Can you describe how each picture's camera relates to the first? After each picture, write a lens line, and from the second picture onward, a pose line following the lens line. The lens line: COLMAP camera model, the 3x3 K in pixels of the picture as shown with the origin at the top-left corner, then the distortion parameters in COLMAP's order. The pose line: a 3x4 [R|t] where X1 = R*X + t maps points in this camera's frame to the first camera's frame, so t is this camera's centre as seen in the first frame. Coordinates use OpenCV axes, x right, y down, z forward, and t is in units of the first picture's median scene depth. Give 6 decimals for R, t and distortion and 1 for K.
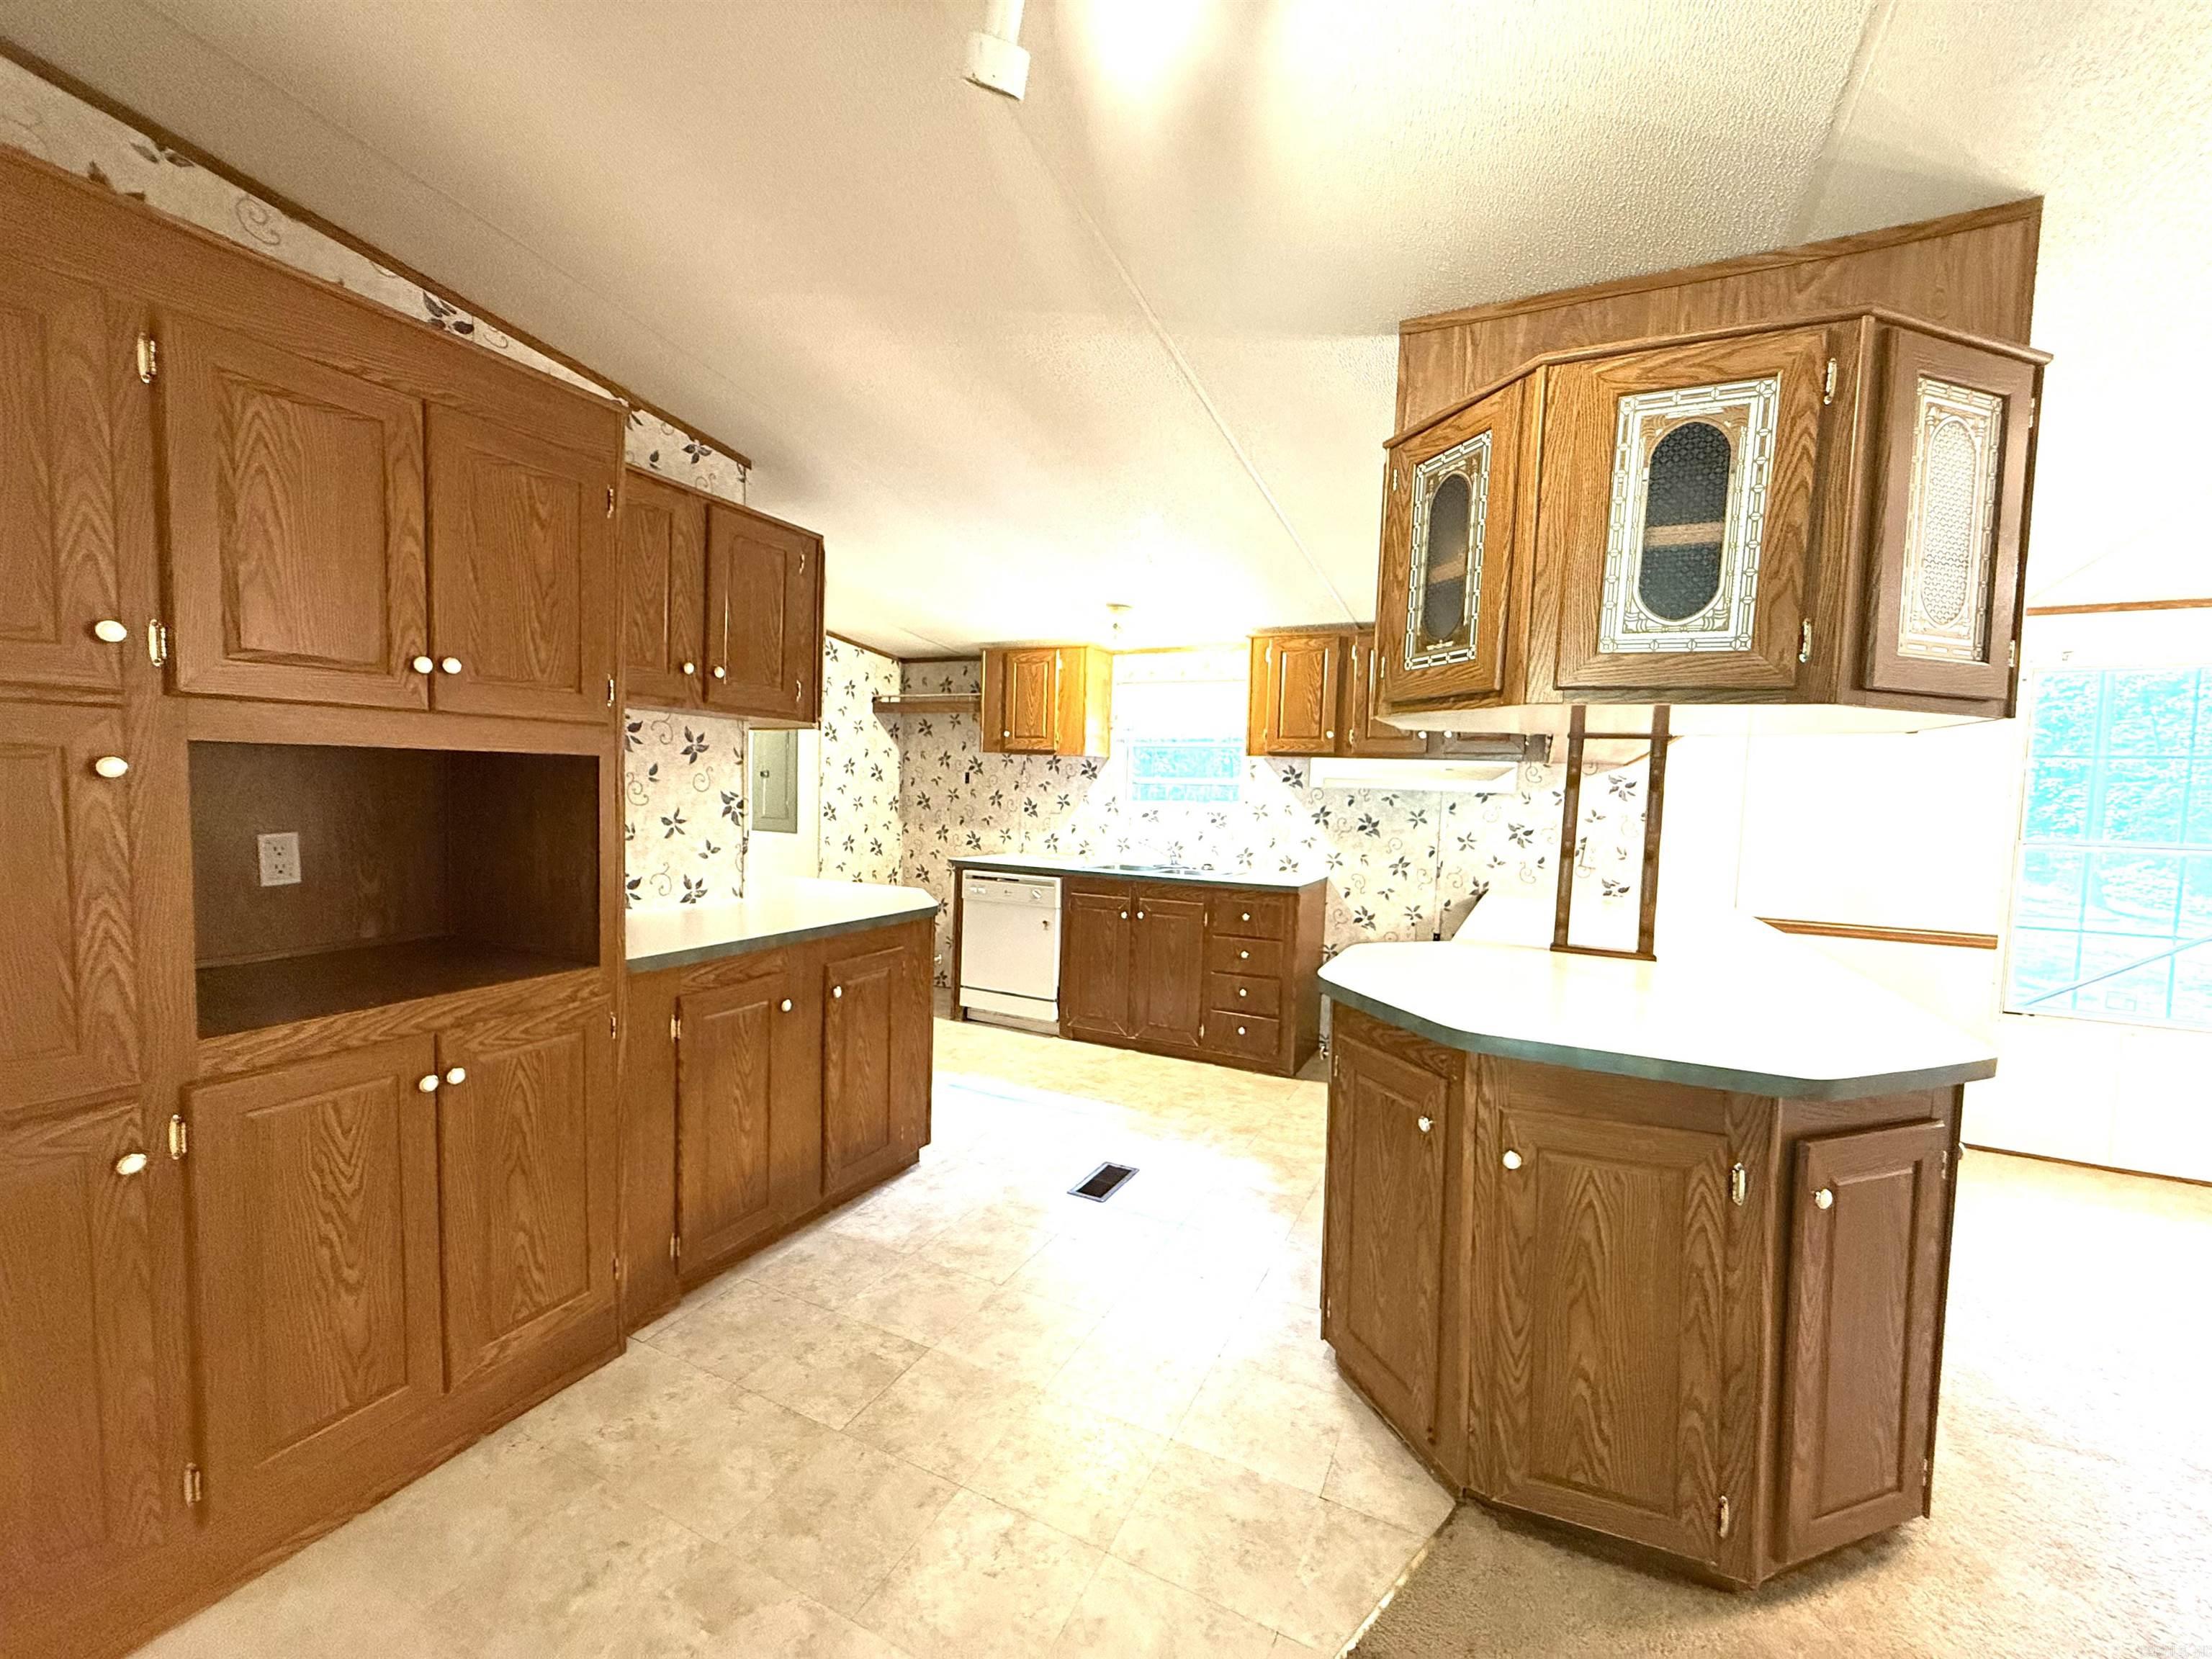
lens RADIAL K [[884.0, 0, 1094.8], [0, 884.0, 831.2], [0, 0, 1]] dist [0.000014, 0.000095]
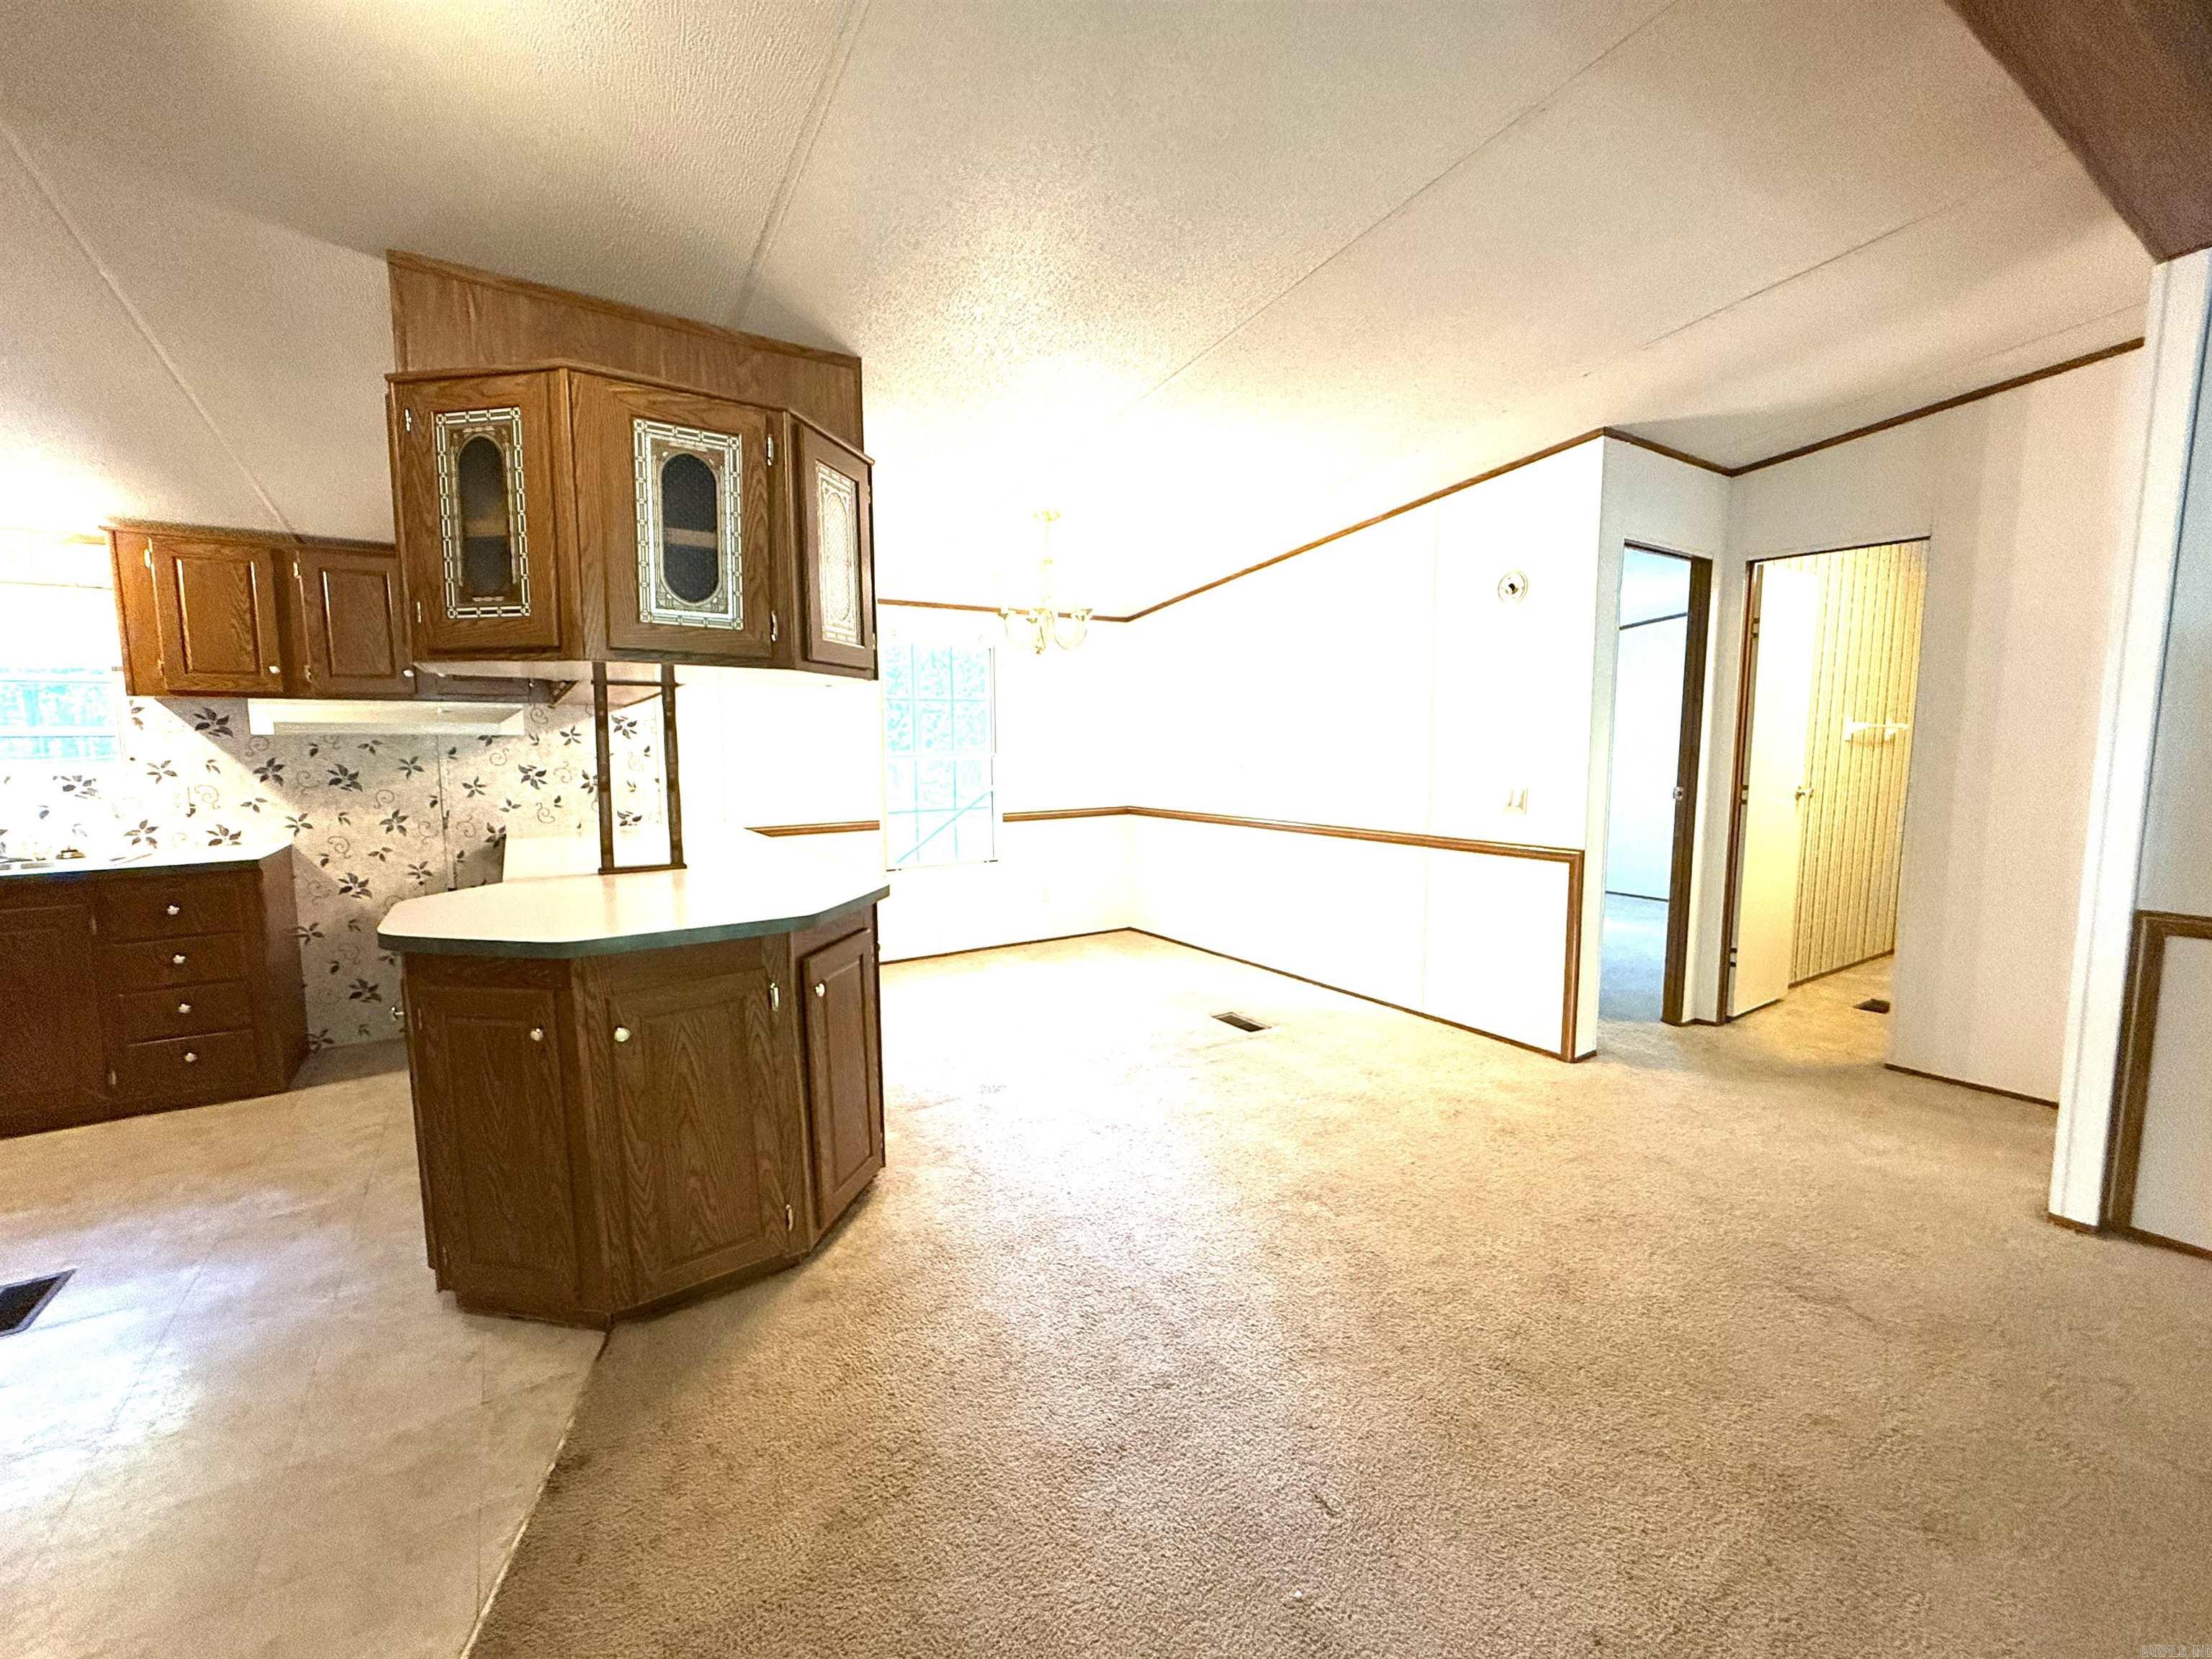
lens RADIAL K [[884.0, 0, 1094.8], [0, 884.0, 831.2], [0, 0, 1]] dist [0.000014, 0.000095]
pose [[0.501274, -0.125093, 0.856199, -0.202344], [0.065459, 0.992142, 0.106631, 0.002534], [-0.862809, 0.002595, 0.505523, -0.180090]]
